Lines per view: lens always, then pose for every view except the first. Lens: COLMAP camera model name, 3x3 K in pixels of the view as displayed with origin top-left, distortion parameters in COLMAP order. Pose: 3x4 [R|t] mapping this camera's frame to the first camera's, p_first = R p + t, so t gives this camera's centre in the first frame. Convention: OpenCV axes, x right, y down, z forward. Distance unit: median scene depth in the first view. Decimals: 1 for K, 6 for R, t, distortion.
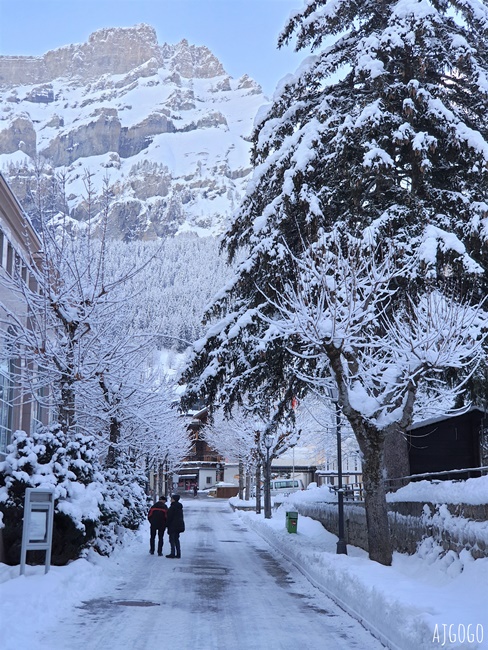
lens RADIAL K [[968.5, 0, 241.5], [0, 968.5, 334.6], [0, 0, 1]] dist [0.081009, 0.000000]
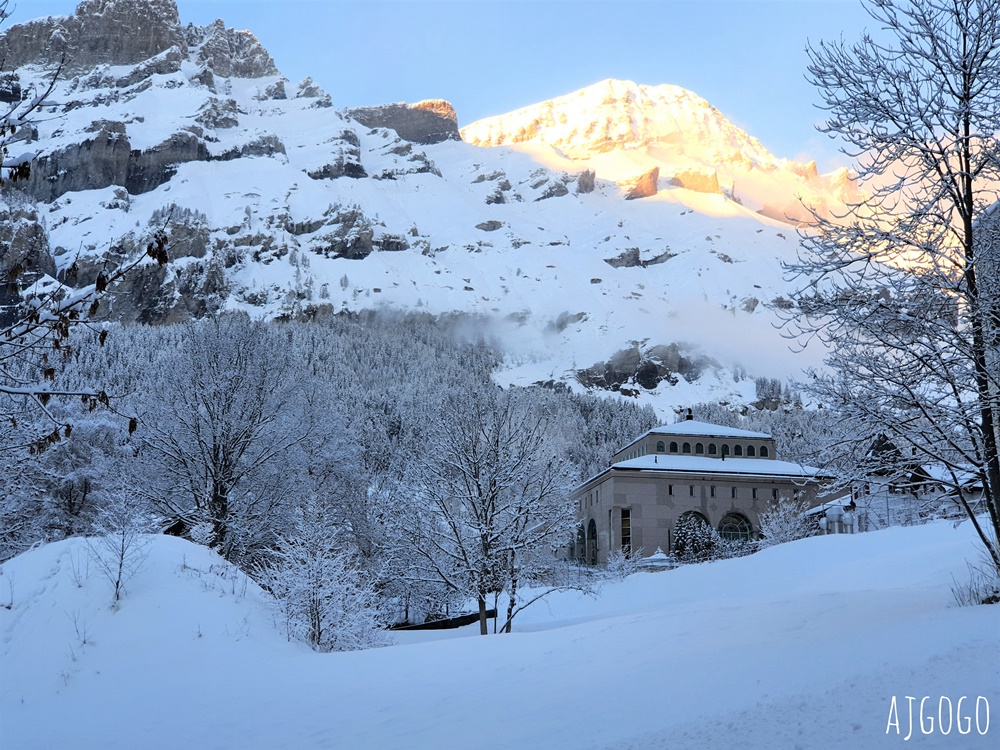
lens RADIAL K [[1490.0, 0, 515.4], [0, 1490.0, 409.8], [0, 0, 1]] dist [0.081009, 0.000000]
pose [[0.985064, 0.031028, 0.169371, -0.031077], [-0.026656, 0.999252, -0.028027, -0.008311], [-0.170114, 0.023093, 0.985154, -0.081569]]
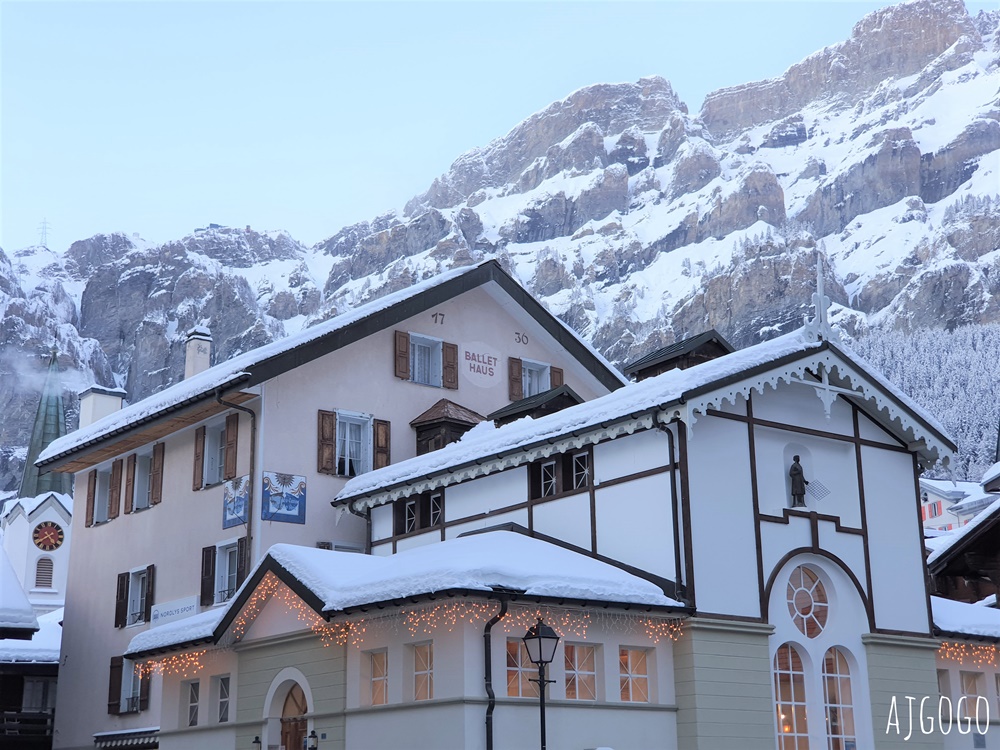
lens RADIAL K [[1490.0, 0, 495.5], [0, 1490.0, 387.6], [0, 0, 1]] dist [0.081009, 0.000000]
pose [[0.904285, -0.134451, -0.405205, -0.003450], [0.097845, 0.989121, -0.109843, 0.007774], [0.415565, 0.059682, 0.907603, 0.050234]]
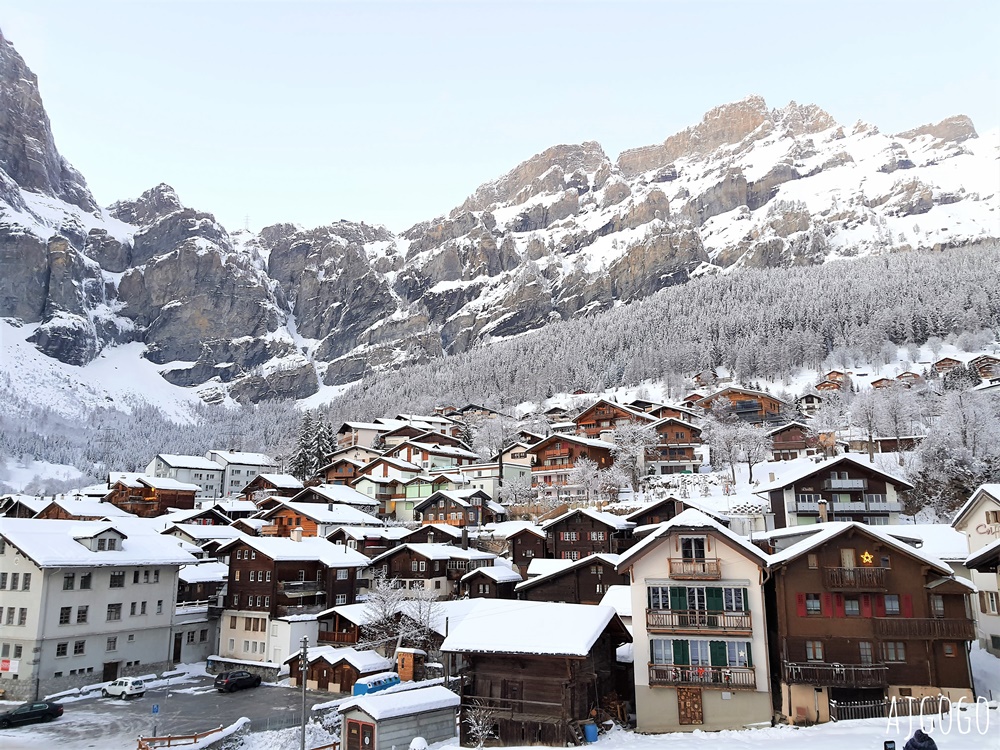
lens RADIAL K [[777.3, 0, 487.7], [0, 777.3, 384.4], [0, 0, 1]] dist [0.086284, -0.130764]
pose [[0.909863, -0.098162, -0.403131, -0.057935], [0.086180, 0.995132, -0.047806, 0.023998], [0.405861, 0.008755, 0.913893, 0.103000]]
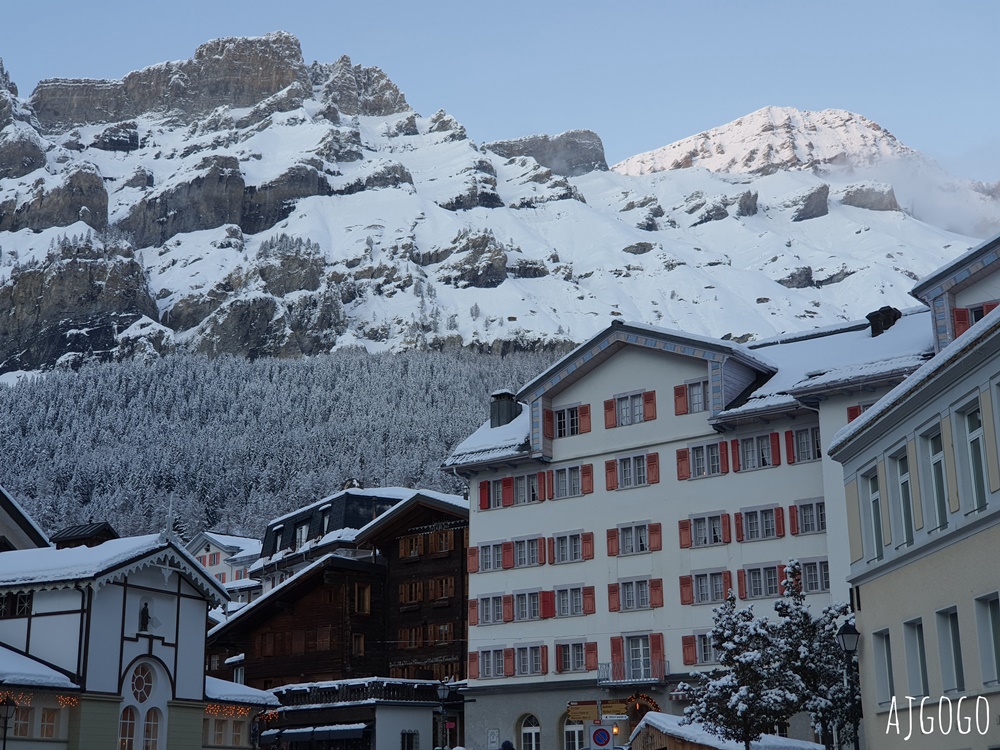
lens RADIAL K [[1490.0, 0, 494.8], [0, 1490.0, 399.2], [0, 0, 1]] dist [0.081009, 0.000000]
pose [[0.999155, -0.008049, 0.040300, -0.001791], [0.011315, 0.996610, -0.081489, 0.005952], [-0.039508, 0.081876, 0.995859, 0.038749]]
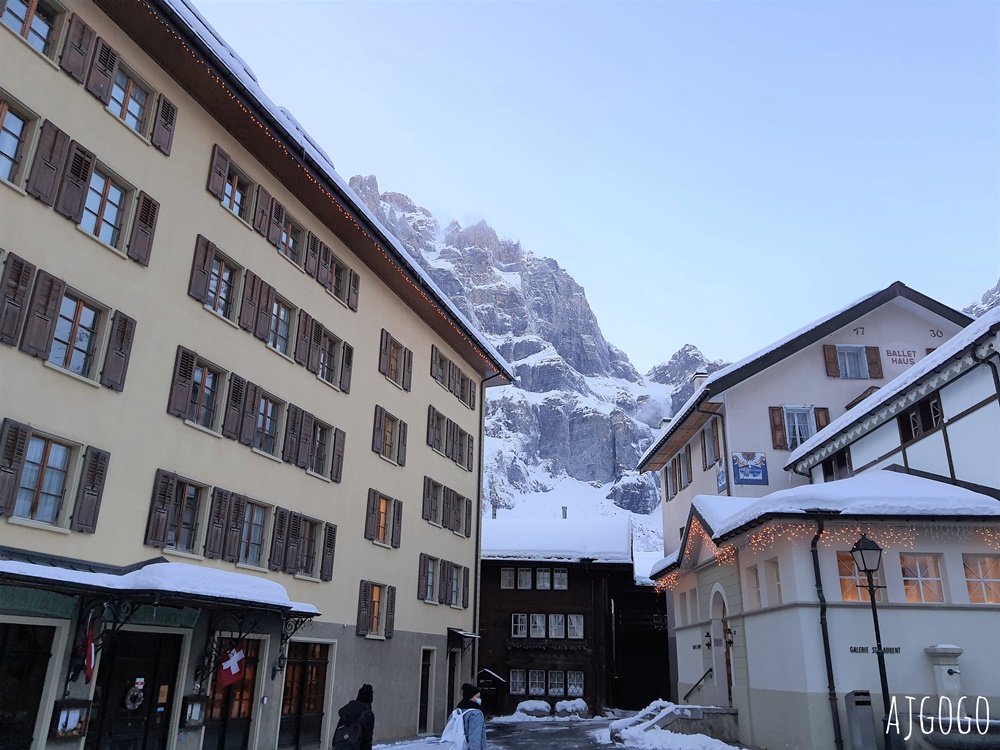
lens RADIAL K [[777.3, 0, 492.8], [0, 777.3, 375.1], [0, 0, 1]] dist [0.086284, -0.130764]
pose [[0.454695, -0.310250, -0.834864, -0.003147], [0.143822, 0.950642, -0.274945, 0.008381], [0.878958, 0.004944, 0.476873, 0.054264]]
